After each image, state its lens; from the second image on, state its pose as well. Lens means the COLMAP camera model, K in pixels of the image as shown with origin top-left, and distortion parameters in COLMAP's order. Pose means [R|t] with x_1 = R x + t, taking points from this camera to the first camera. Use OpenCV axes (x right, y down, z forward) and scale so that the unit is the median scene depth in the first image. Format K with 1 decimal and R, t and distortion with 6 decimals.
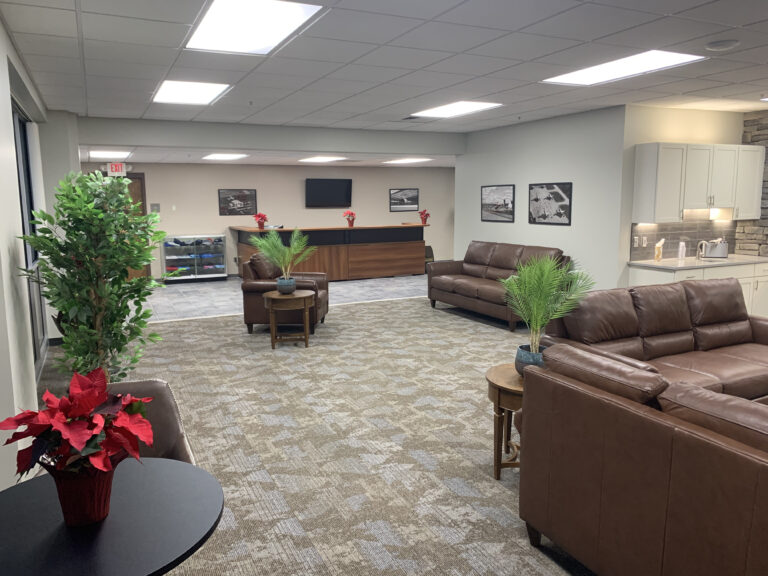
lens RADIAL K [[579.8, 0, 375.7], [0, 579.8, 282.2], [0, 0, 1]] dist [0.010109, -0.003895]
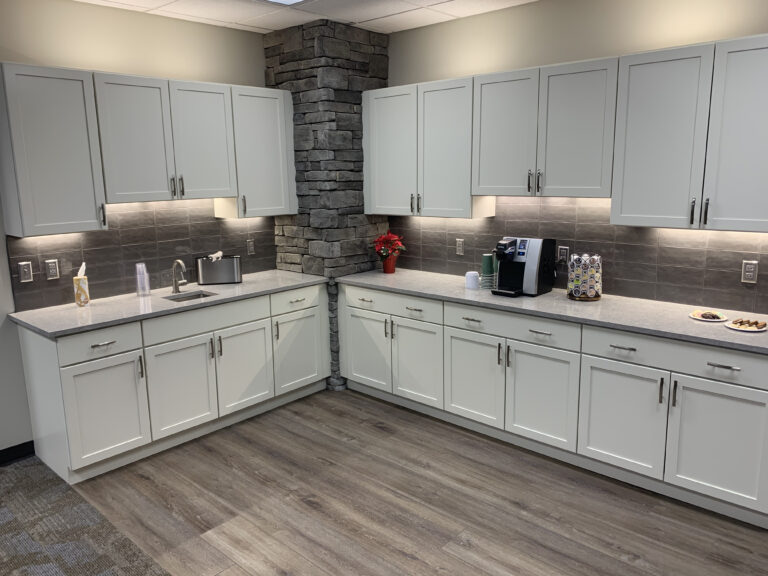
lens RADIAL K [[579.8, 0, 388.5], [0, 579.8, 294.1], [0, 0, 1]] dist [0.010109, -0.003895]
pose [[0.925567, -0.084424, 0.369051, 0.546542], [0.060924, 0.995328, 0.074897, -0.068016], [-0.373650, -0.046839, 0.926386, 0.418240]]
